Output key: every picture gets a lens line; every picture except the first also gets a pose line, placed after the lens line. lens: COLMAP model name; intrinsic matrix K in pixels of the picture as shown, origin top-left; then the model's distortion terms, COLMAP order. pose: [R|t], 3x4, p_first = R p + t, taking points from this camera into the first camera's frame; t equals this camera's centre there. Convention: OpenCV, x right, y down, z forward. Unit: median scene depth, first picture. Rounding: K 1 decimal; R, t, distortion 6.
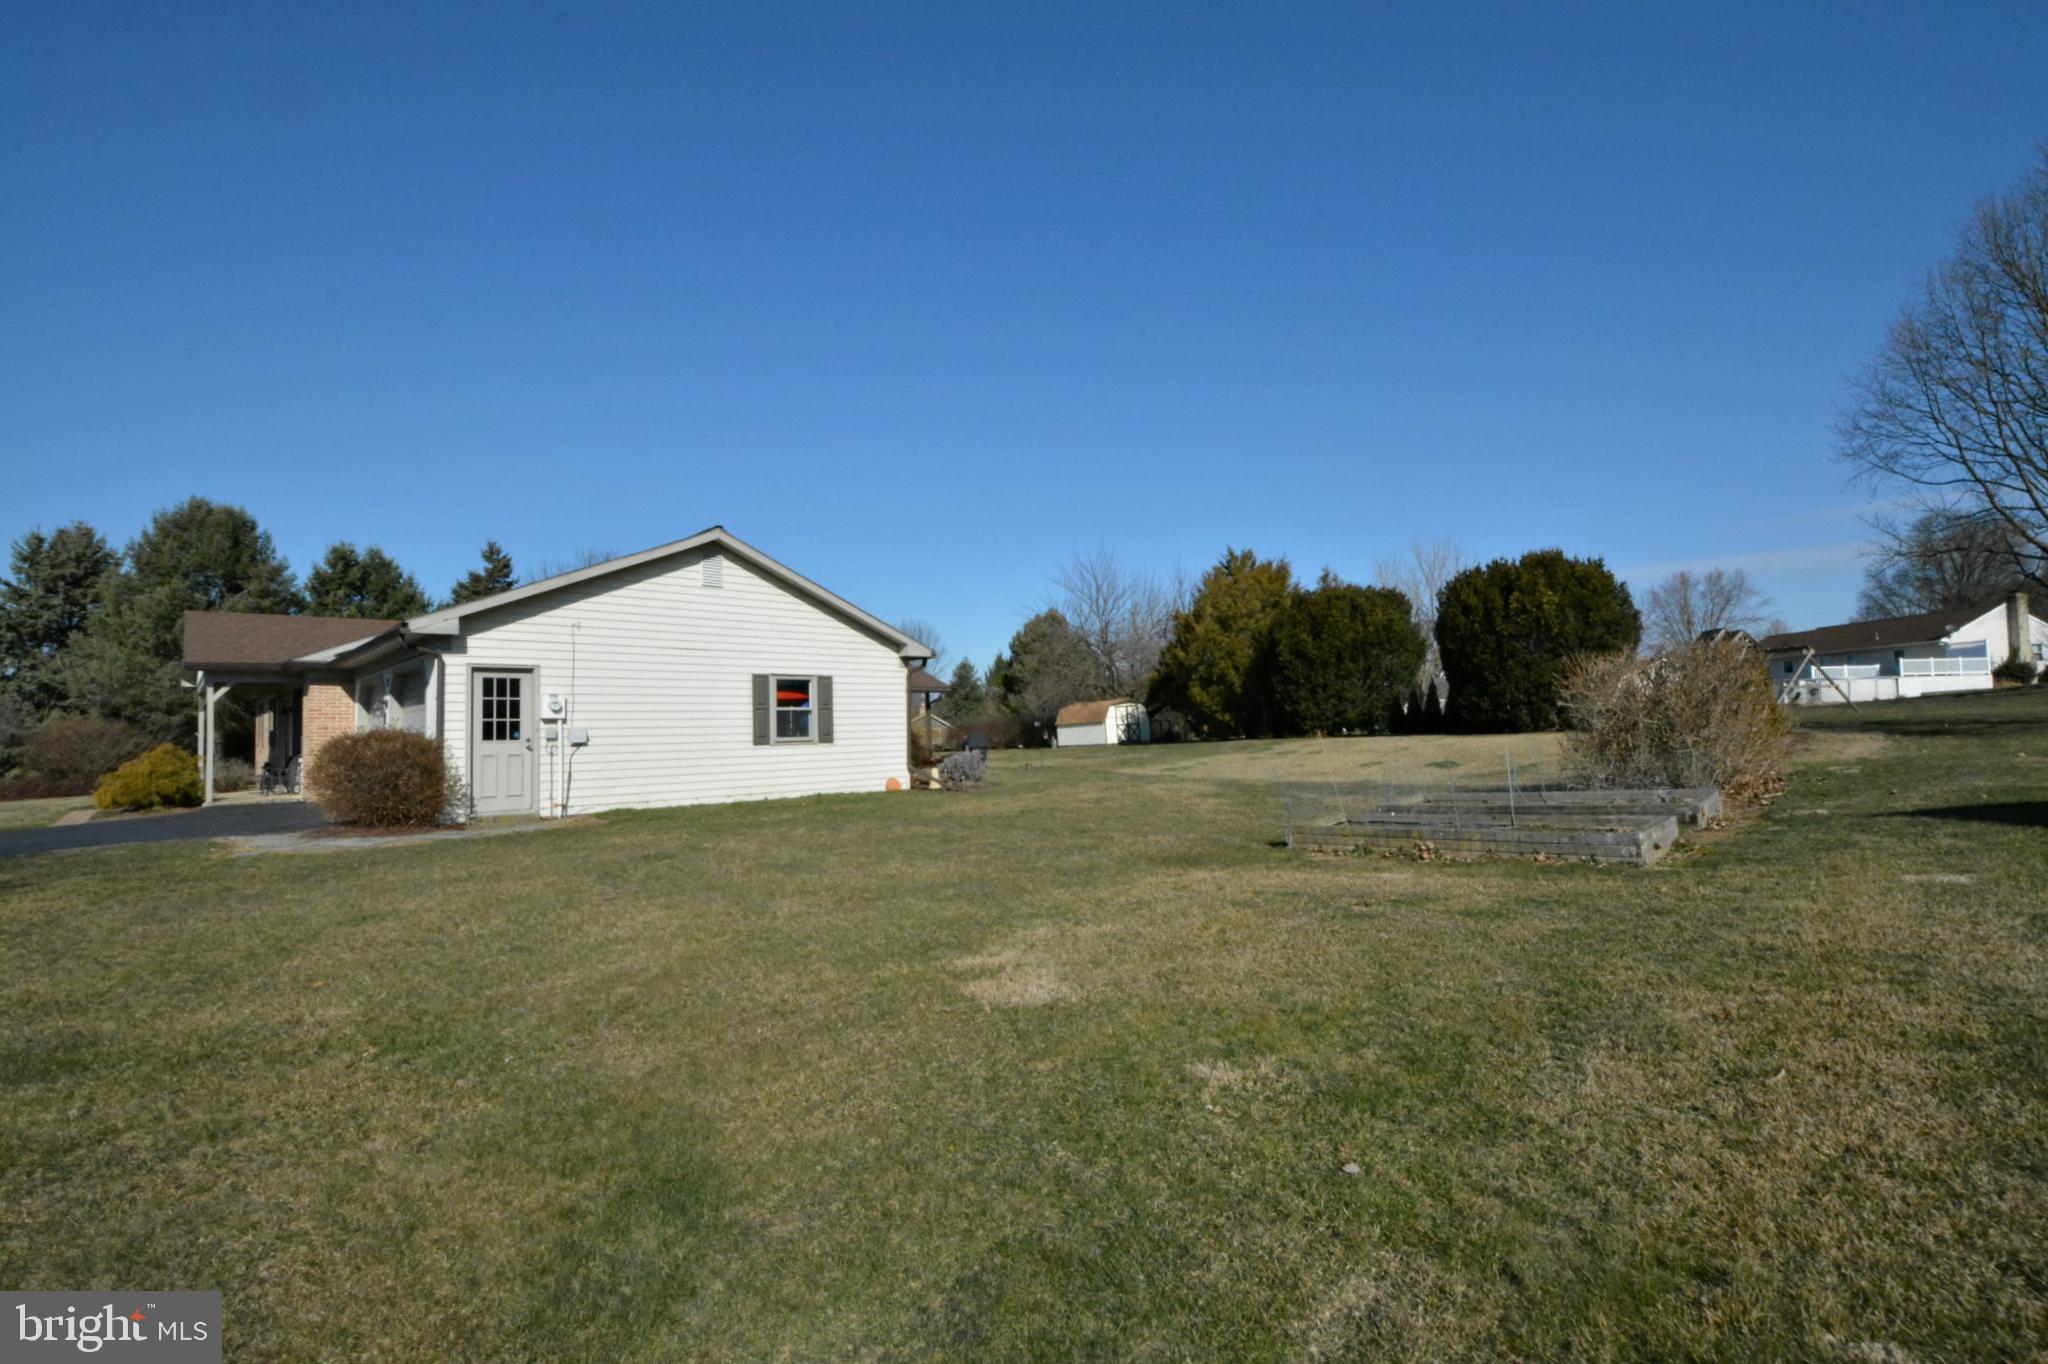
lens RADIAL K [[931.1, 0, 1012.4], [0, 931.1, 663.9], [0, 0, 1]] dist [-0.017146, -0.012091]
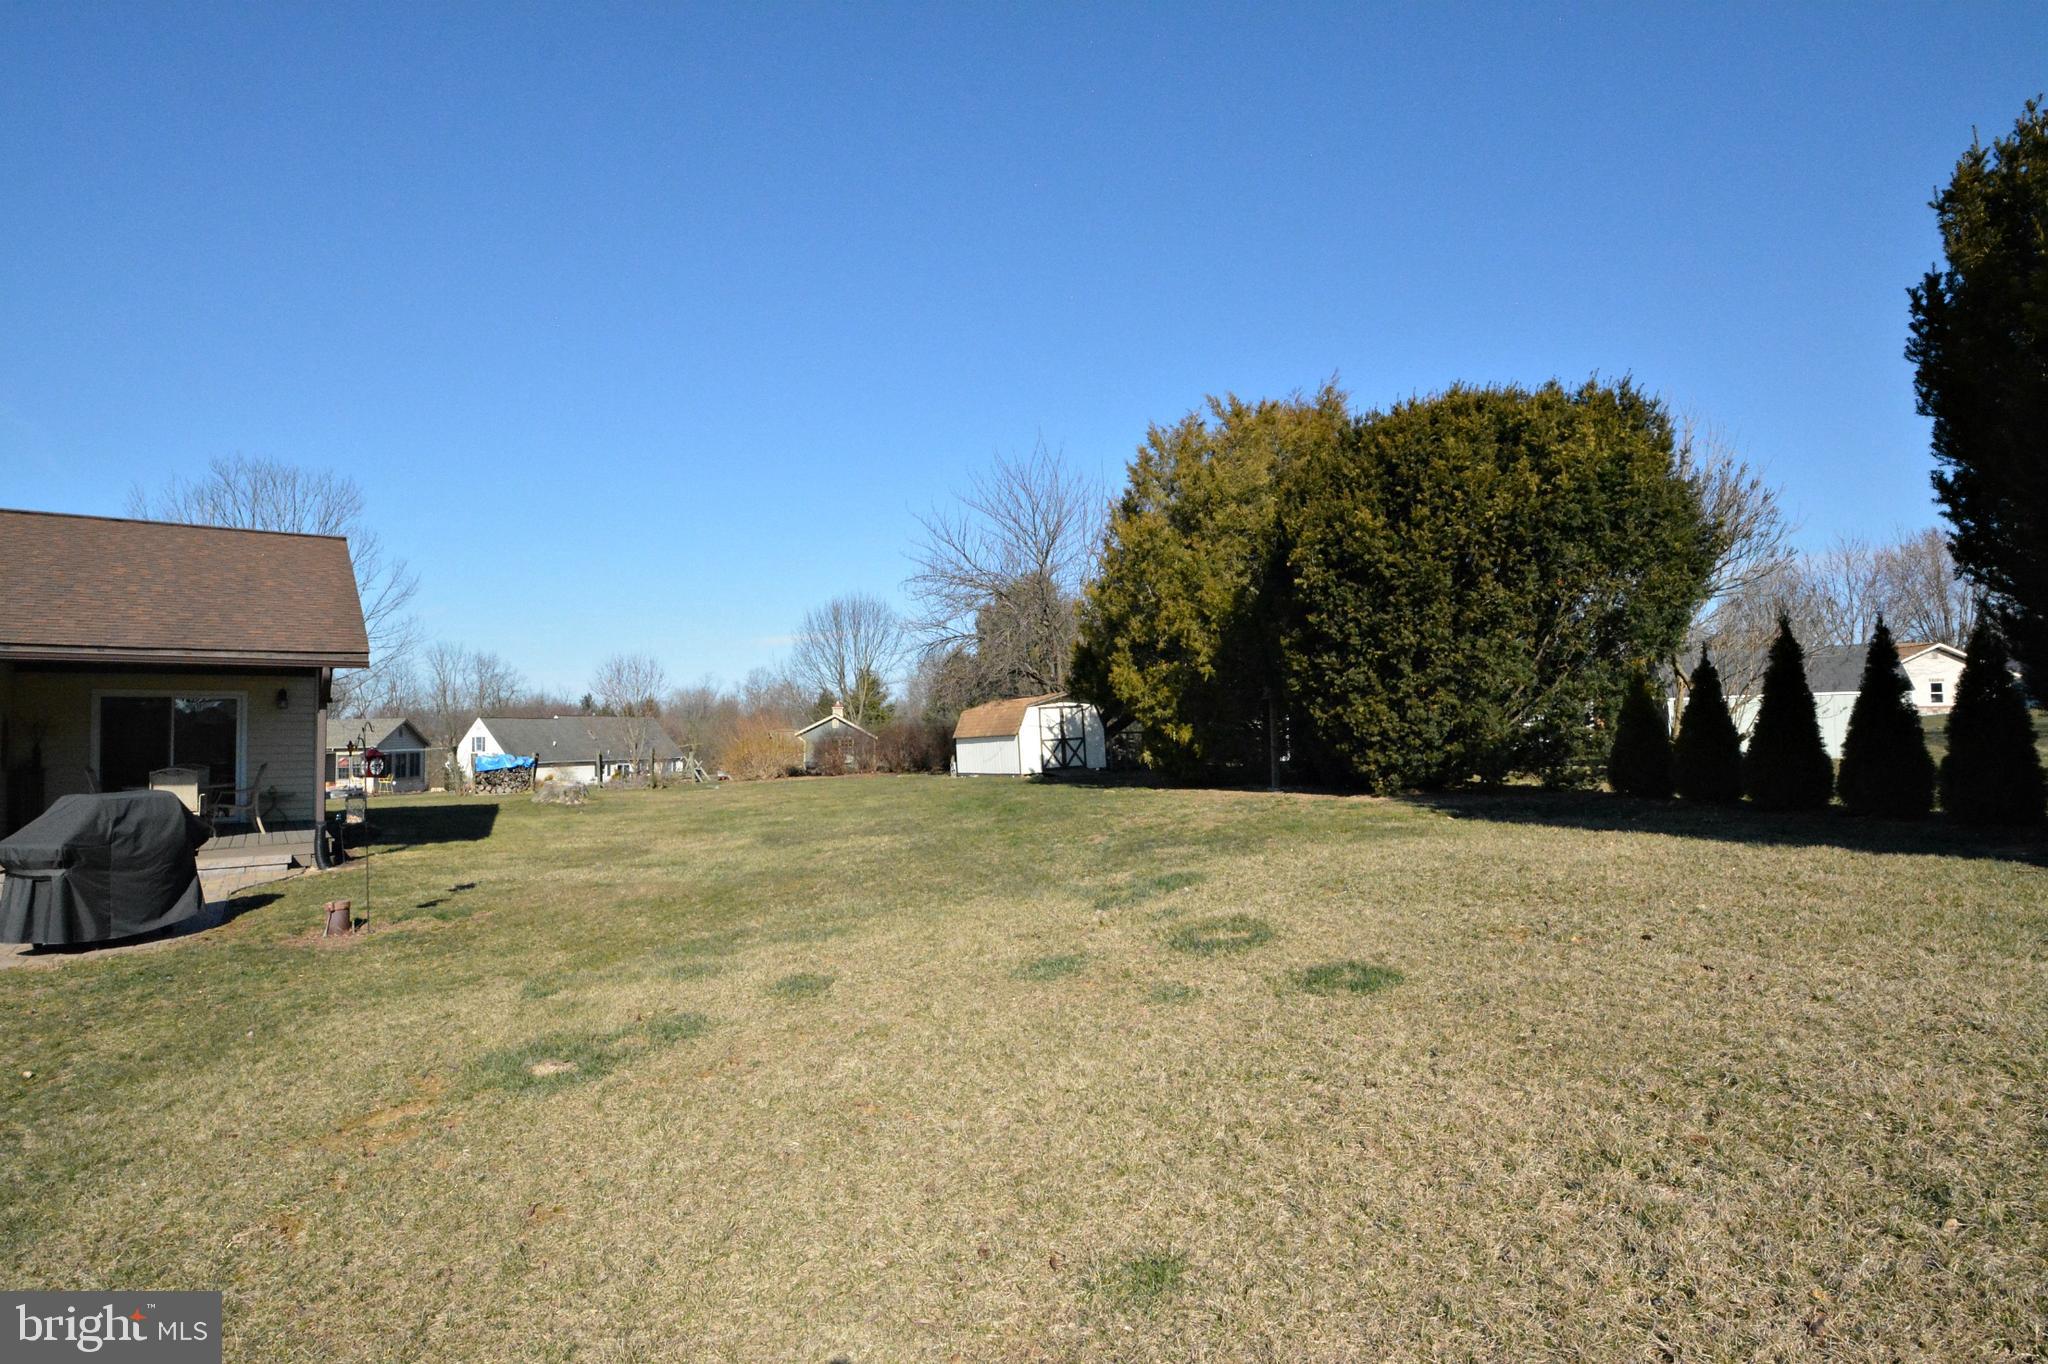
lens RADIAL K [[1002.3, 0, 974.9], [0, 1002.3, 683.9], [0, 0, 1]] dist [-0.017503, -0.002686]
pose [[0.994239, 0.005693, -0.107037, 0.187526], [-0.003243, 0.999729, 0.023045, 0.024395], [0.107140, -0.022565, 0.993988, 0.543324]]
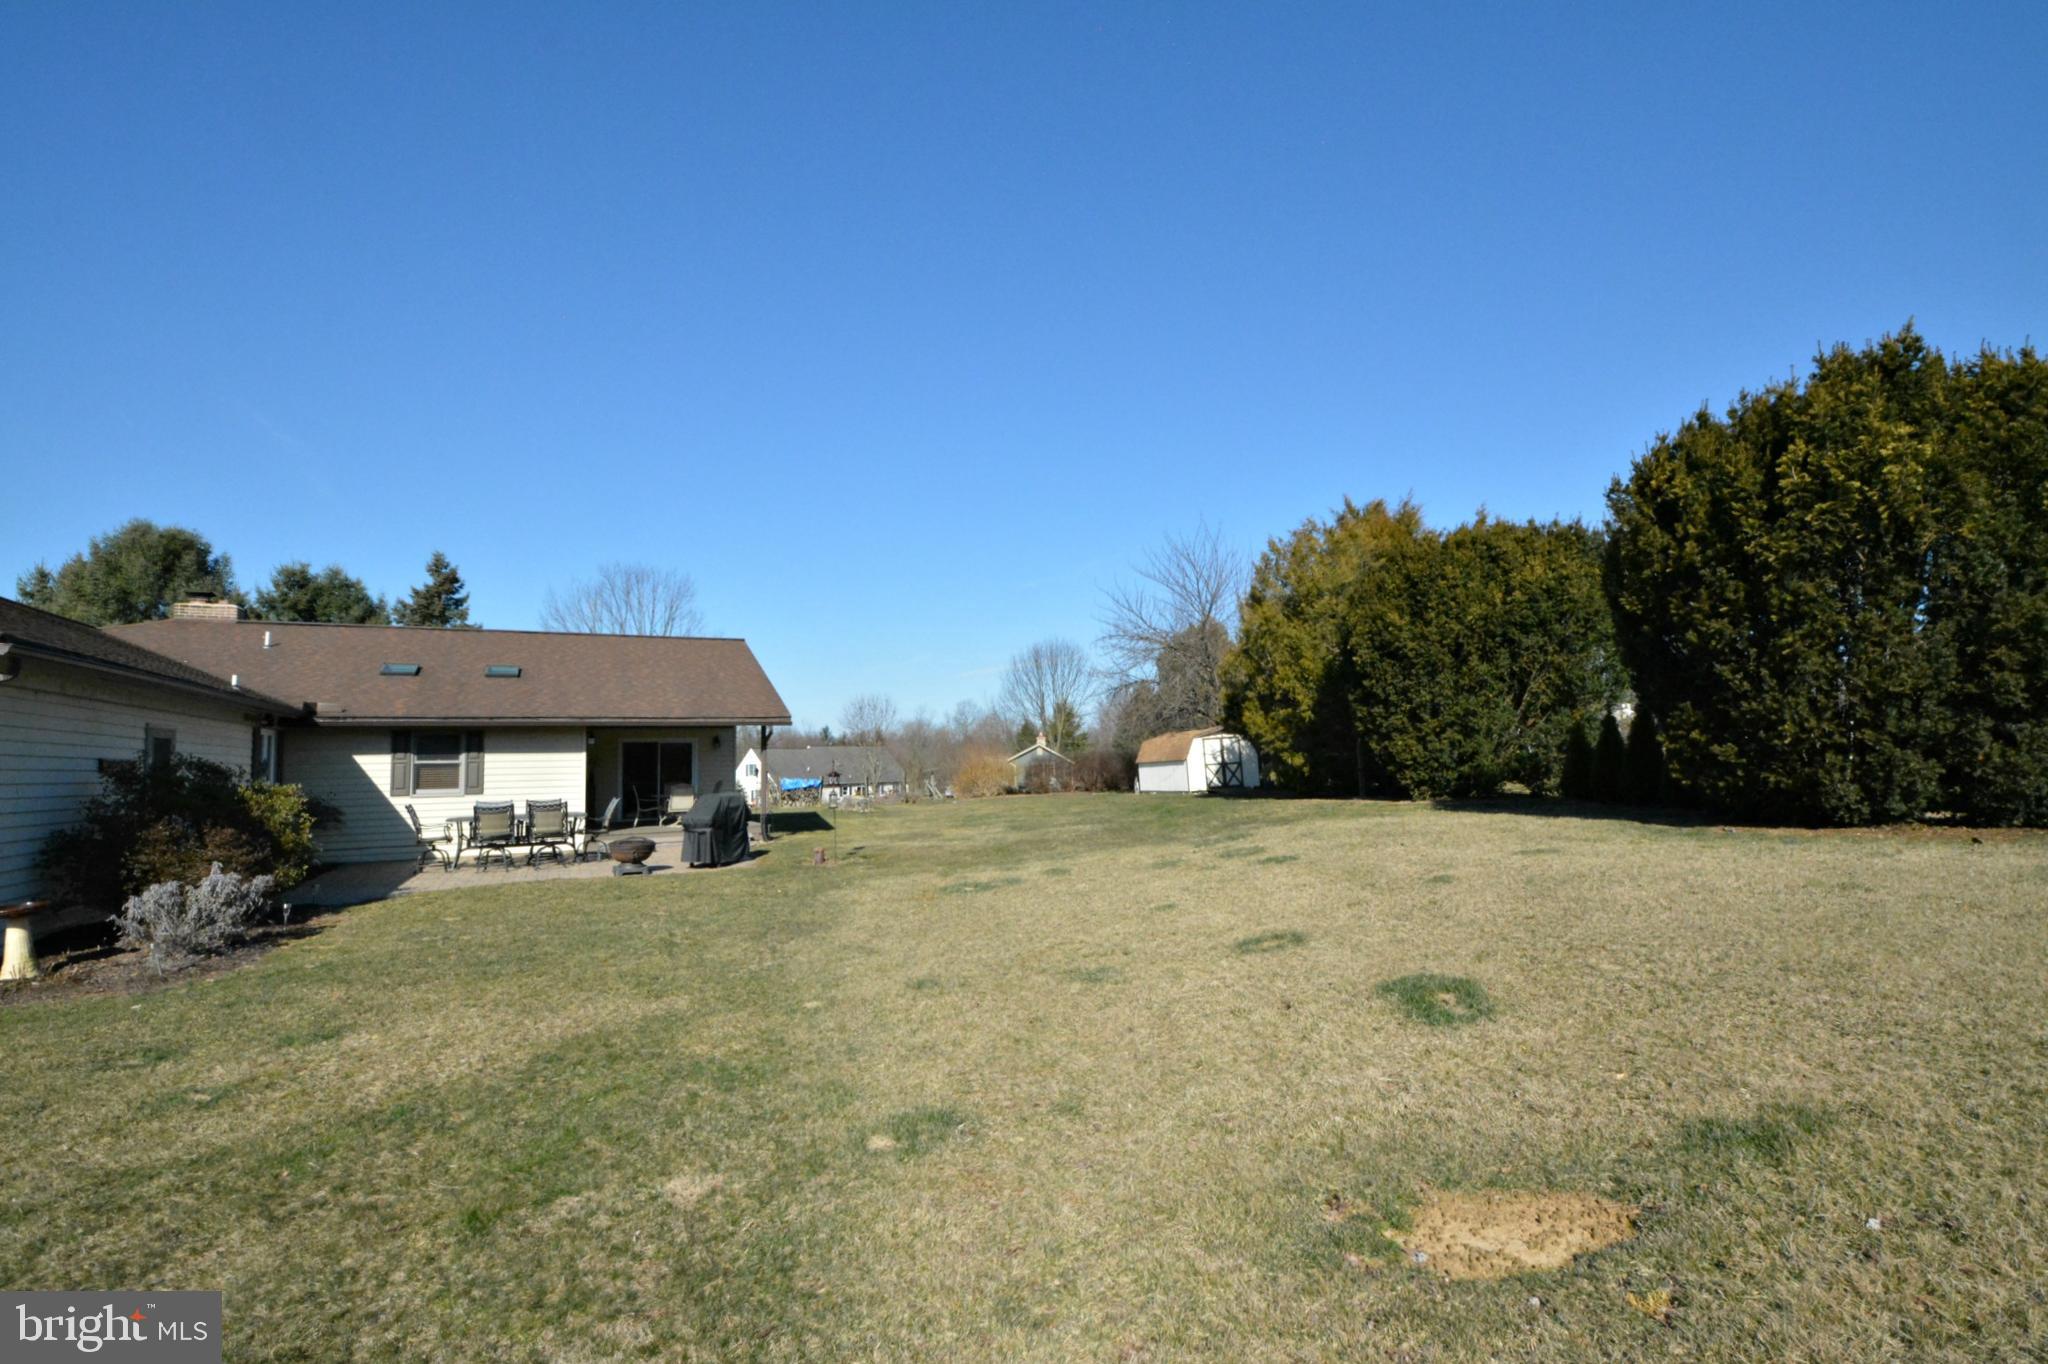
lens RADIAL K [[931.1, 0, 982.6], [0, 931.1, 653.5], [0, 0, 1]] dist [-0.017146, -0.012091]
pose [[0.955740, -0.028216, -0.292856, 0.219059], [0.016967, 0.999020, -0.040883, 0.009374], [0.293722, 0.034105, 0.955282, 0.364596]]
